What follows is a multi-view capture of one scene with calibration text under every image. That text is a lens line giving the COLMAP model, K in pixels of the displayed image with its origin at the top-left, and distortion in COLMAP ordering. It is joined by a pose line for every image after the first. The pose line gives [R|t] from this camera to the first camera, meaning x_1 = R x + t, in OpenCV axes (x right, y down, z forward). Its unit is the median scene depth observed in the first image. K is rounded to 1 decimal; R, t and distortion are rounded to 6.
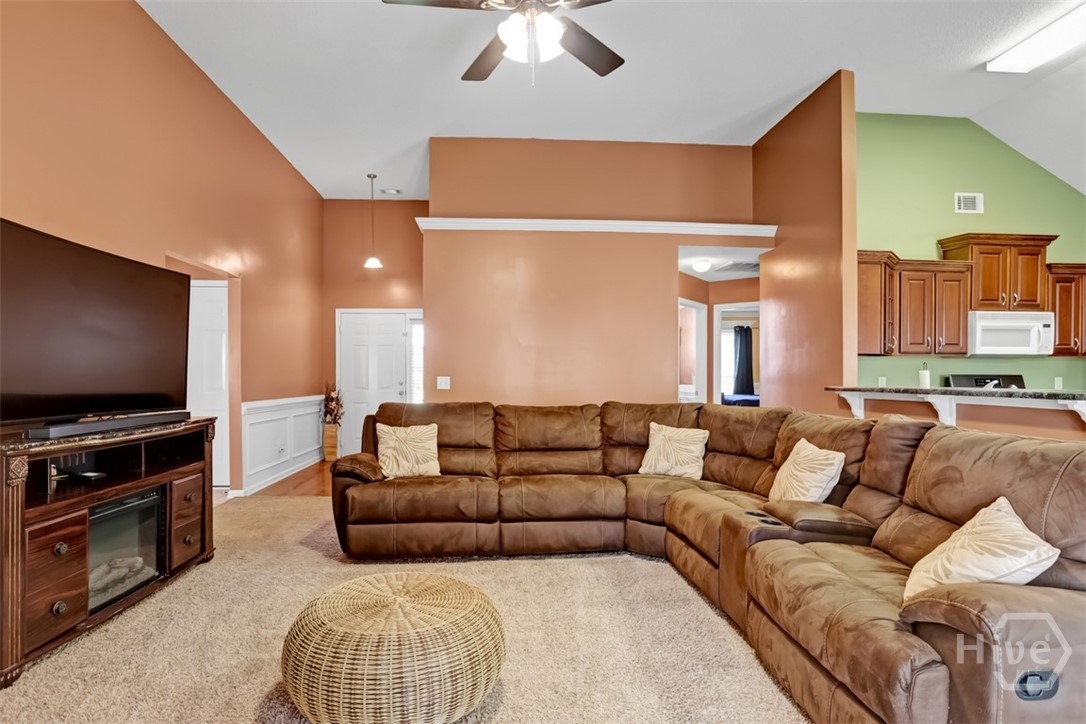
lens RADIAL K [[582.2, 0, 534.7], [0, 582.2, 389.2], [0, 0, 1]] dist [-0.037182, 0.004162]
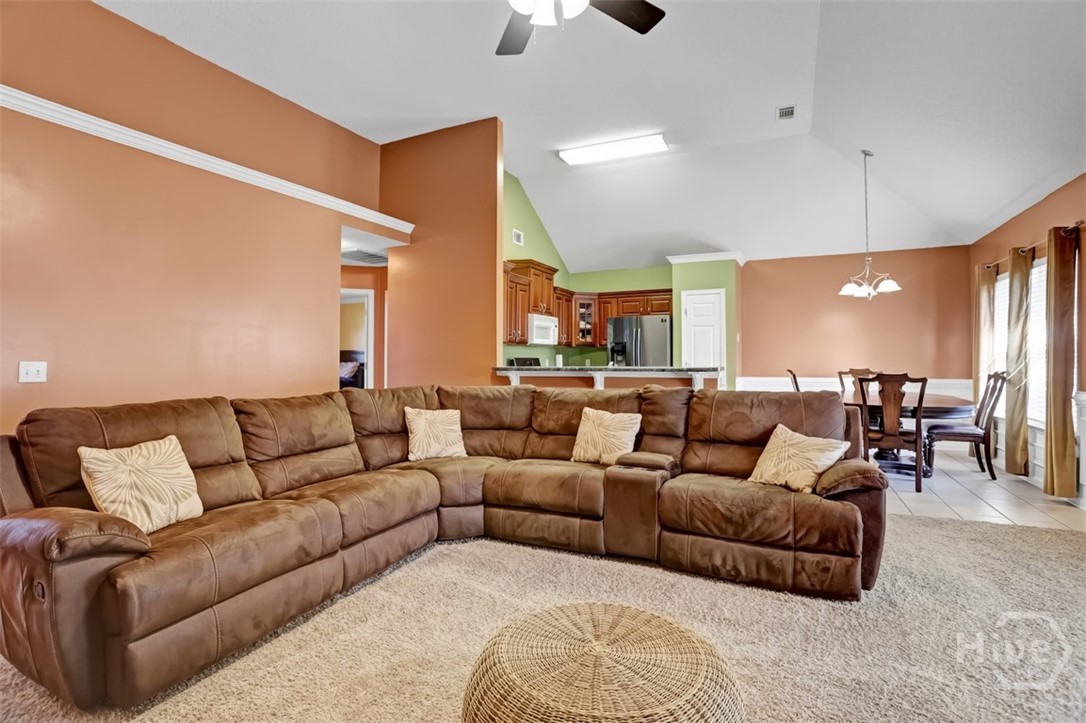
lens RADIAL K [[530.3, 0, 536.8], [0, 530.3, 354.4], [0, 0, 1]] dist [-0.031201, 0.002511]
pose [[0.496706, 0.006279, 0.867896, -0.473180], [0.016781, 0.999717, -0.016836, -0.012531], [-0.867756, 0.022926, 0.496461, 0.379695]]
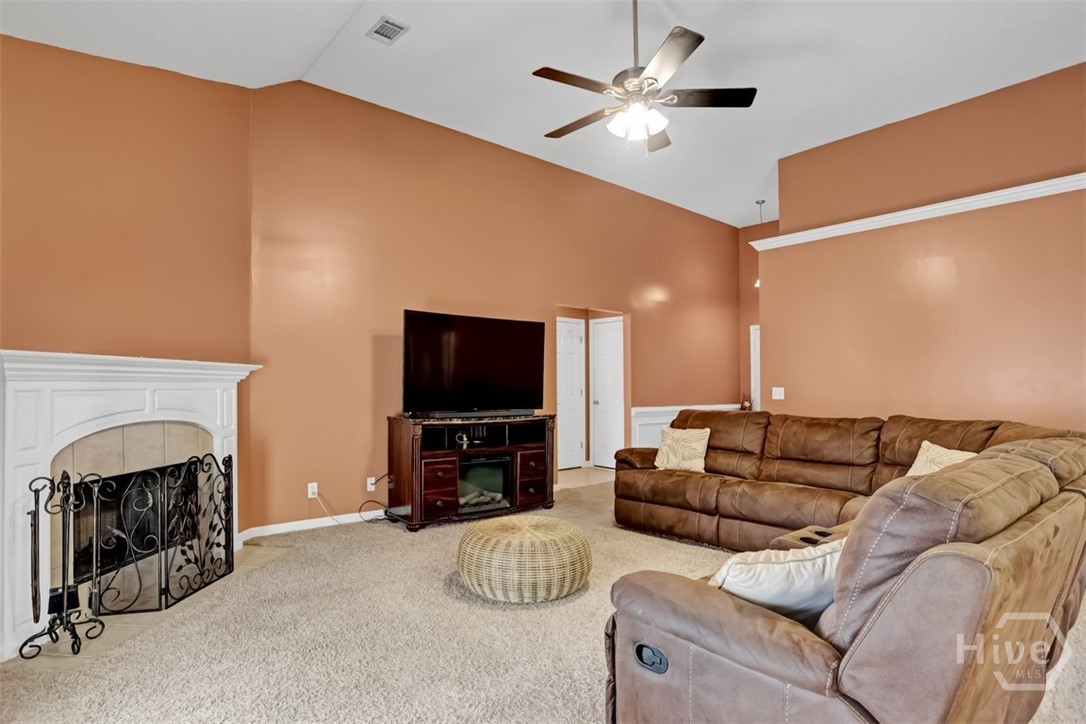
lens RADIAL K [[582.2, 0, 522.1], [0, 582.2, 388.8], [0, 0, 1]] dist [-0.037182, 0.004162]
pose [[0.578324, 0.000148, -0.815807, 0.560952], [-0.017276, 0.999778, -0.012065, 0.001621], [0.815624, 0.021072, 0.578198, 0.033012]]
